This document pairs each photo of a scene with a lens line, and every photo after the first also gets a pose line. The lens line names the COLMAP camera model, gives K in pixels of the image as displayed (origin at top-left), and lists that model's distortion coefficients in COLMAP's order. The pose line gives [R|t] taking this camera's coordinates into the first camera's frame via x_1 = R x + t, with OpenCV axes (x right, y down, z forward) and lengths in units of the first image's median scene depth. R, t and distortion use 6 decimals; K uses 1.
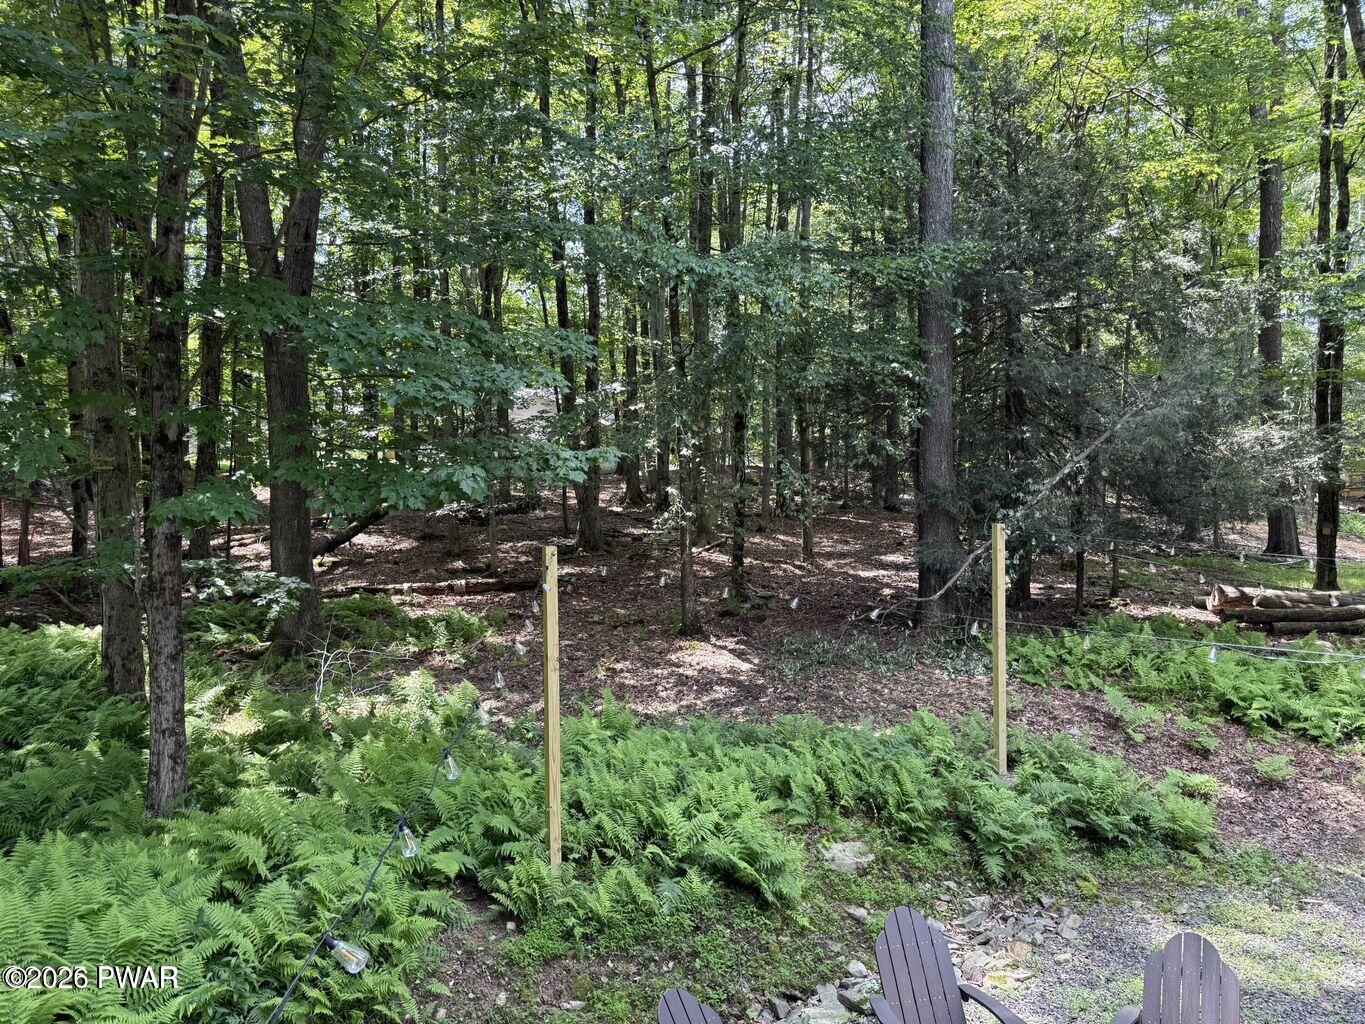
lens RADIAL K [[973.6, 0, 682.5], [0, 973.6, 512.0], [0, 0, 1]] dist [0.004421, -0.000482]
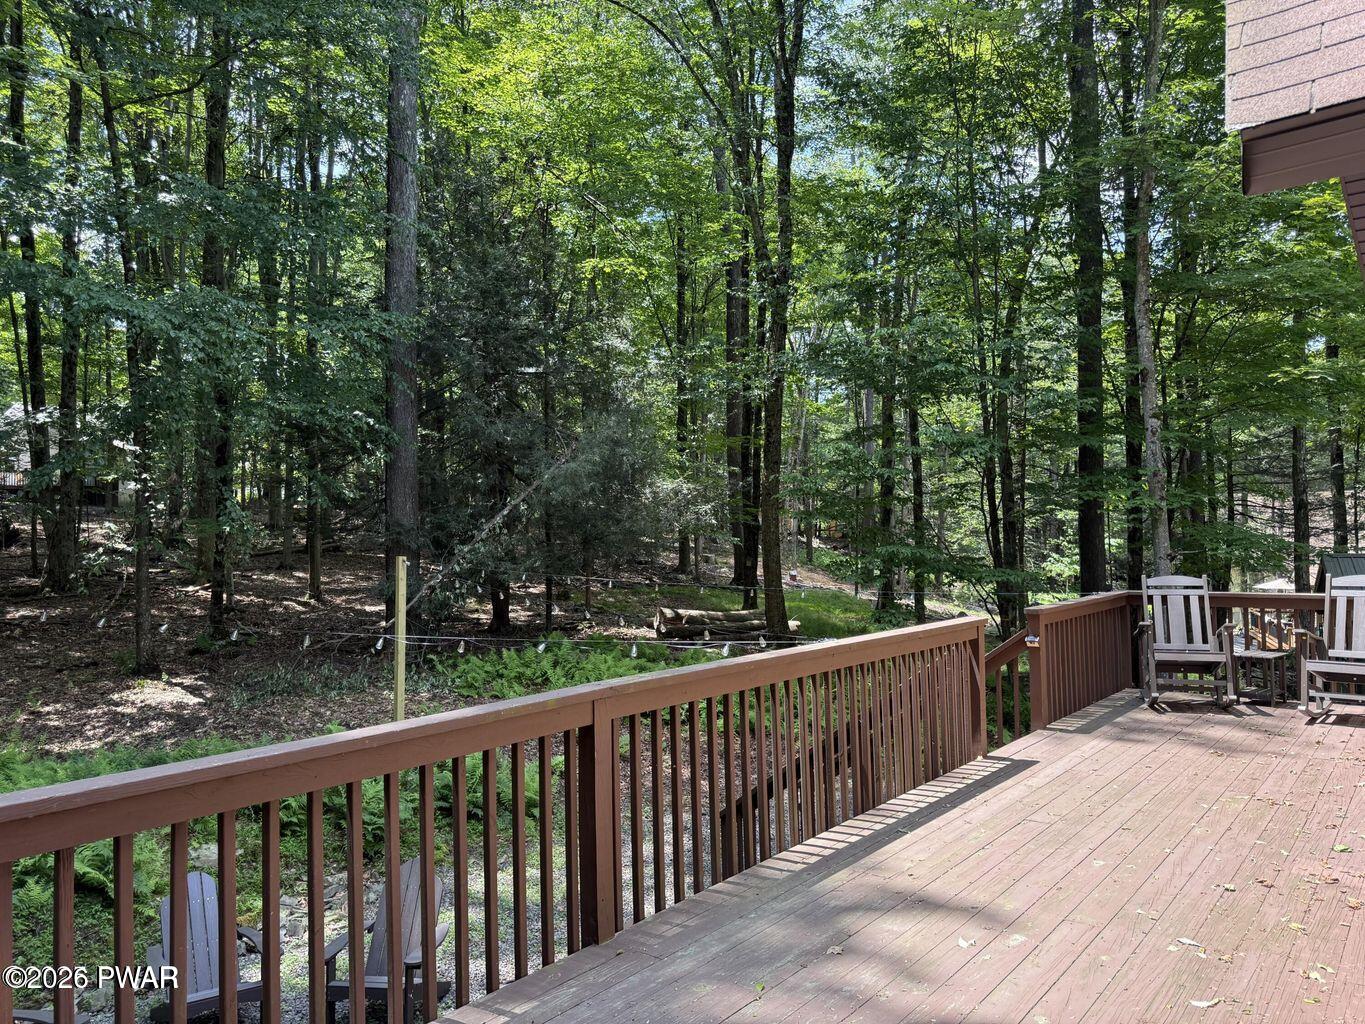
lens RADIAL K [[929.2, 0, 682.5], [0, 929.2, 512.0], [0, 0, 1]] dist [-0.003079, -0.039380]
pose [[0.886766, 0.016813, 0.461912, 0.063715], [0.001662, 0.999216, -0.039560, 0.002028], [-0.462215, 0.035849, 0.886043, -0.083757]]
